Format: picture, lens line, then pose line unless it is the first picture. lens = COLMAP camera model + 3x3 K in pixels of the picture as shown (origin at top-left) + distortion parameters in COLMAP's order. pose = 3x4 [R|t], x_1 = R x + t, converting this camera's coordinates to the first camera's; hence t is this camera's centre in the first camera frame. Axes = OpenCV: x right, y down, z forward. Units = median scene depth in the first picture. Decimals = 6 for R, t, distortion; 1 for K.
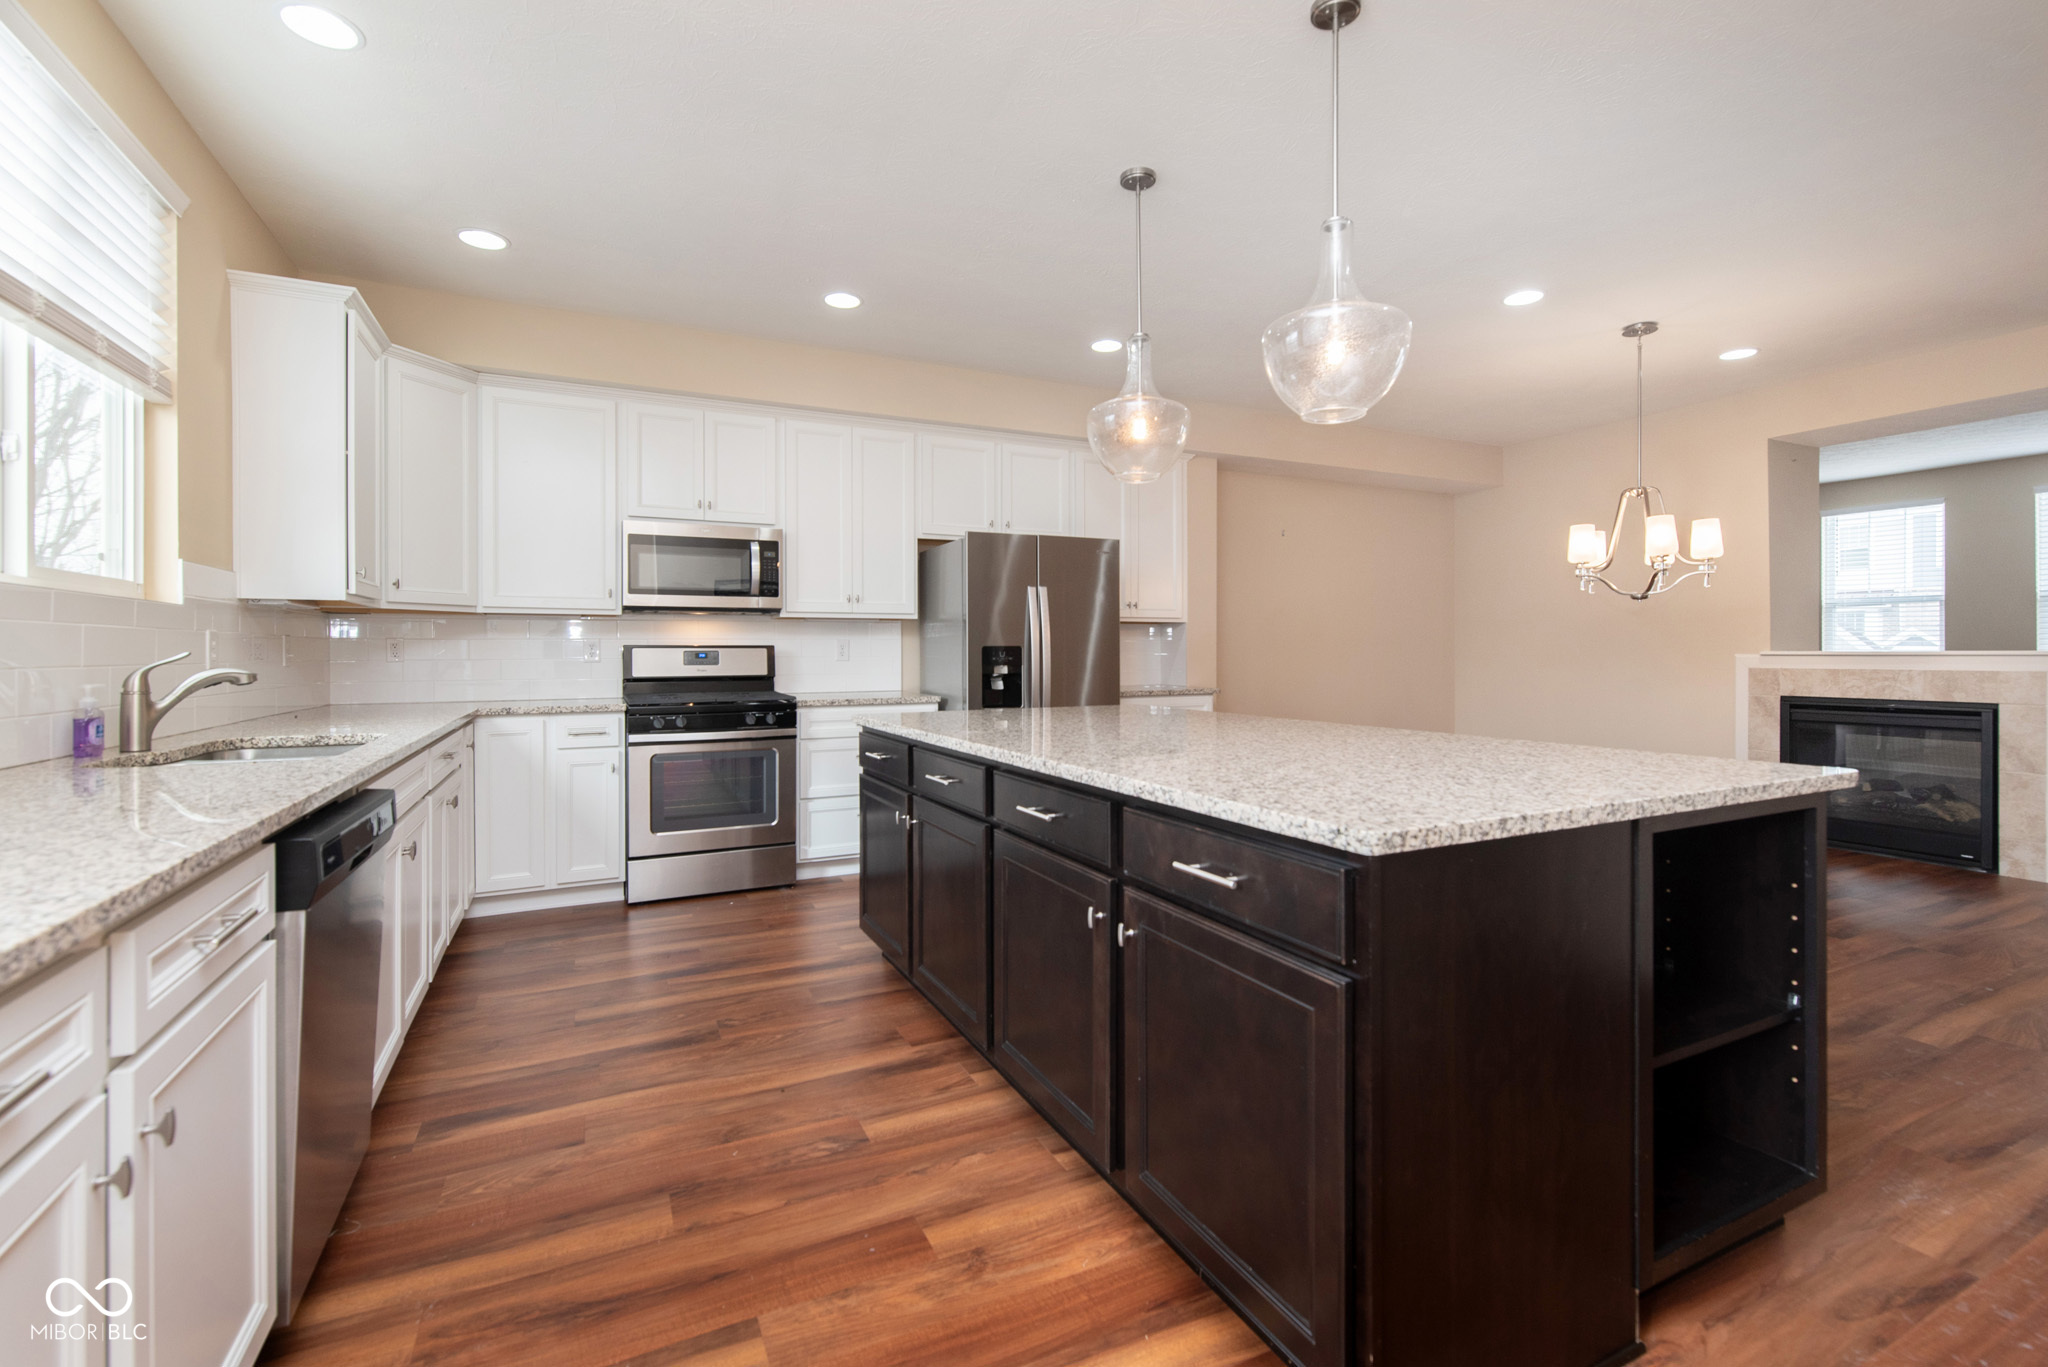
lens RADIAL K [[887.5, 0, 1012.9], [0, 887.5, 649.4], [0, 0, 1]] dist [-0.000463, 0.000041]
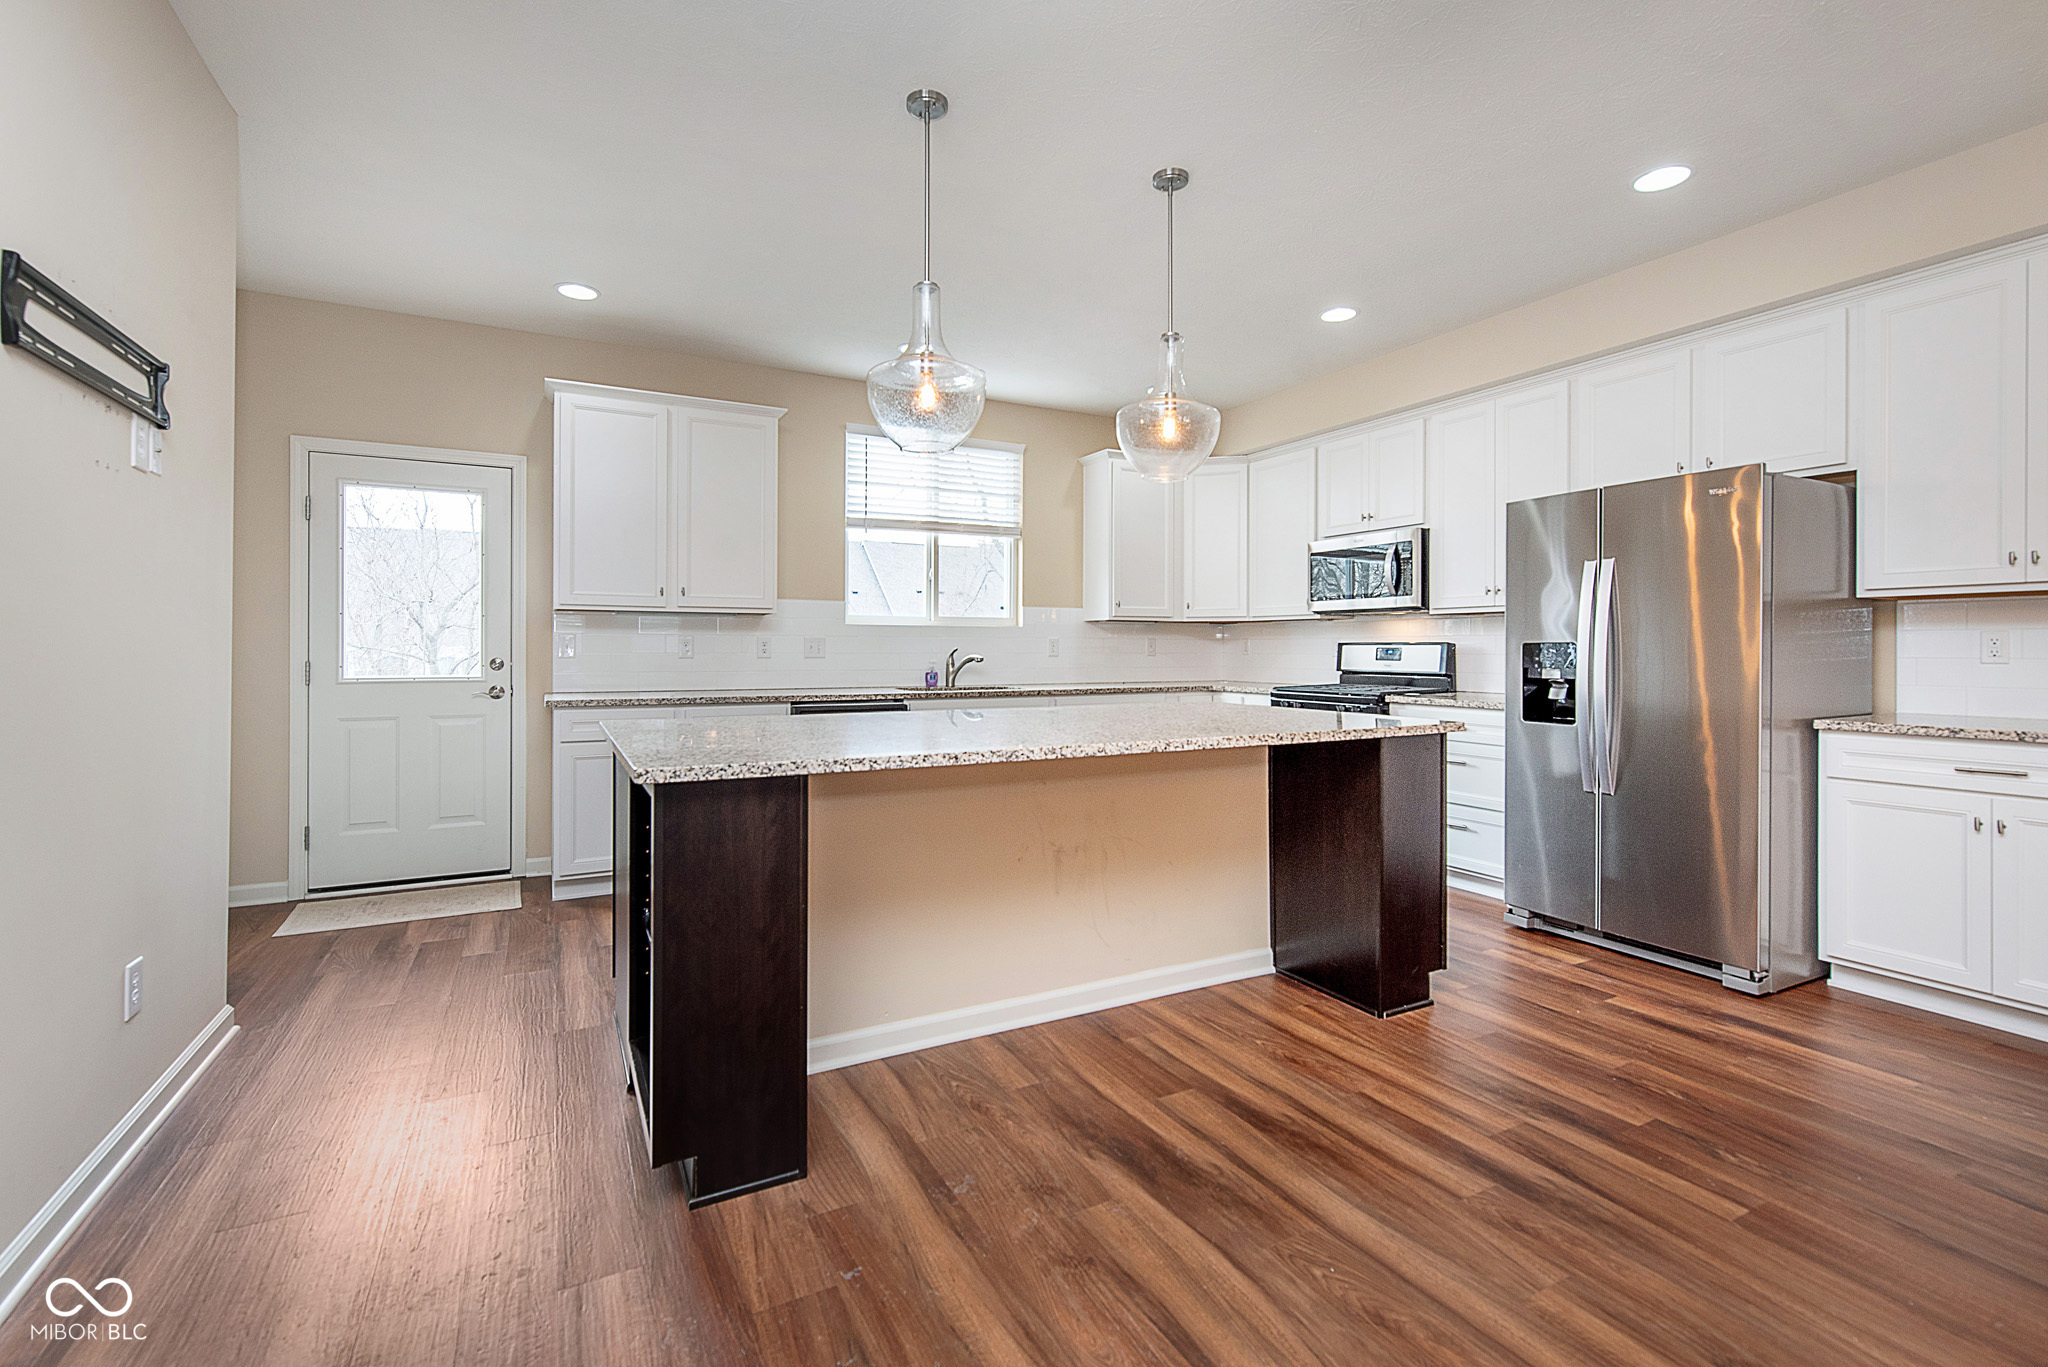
lens RADIAL K [[887.5, 0, 1012.9], [0, 887.5, 649.4], [0, 0, 1]] dist [-0.000463, 0.000041]
pose [[0.046108, 0.001076, -0.998936, 1.027808], [0.001311, 0.999998, 0.001138, 0.002214], [0.998936, -0.001362, 0.046107, 0.696327]]
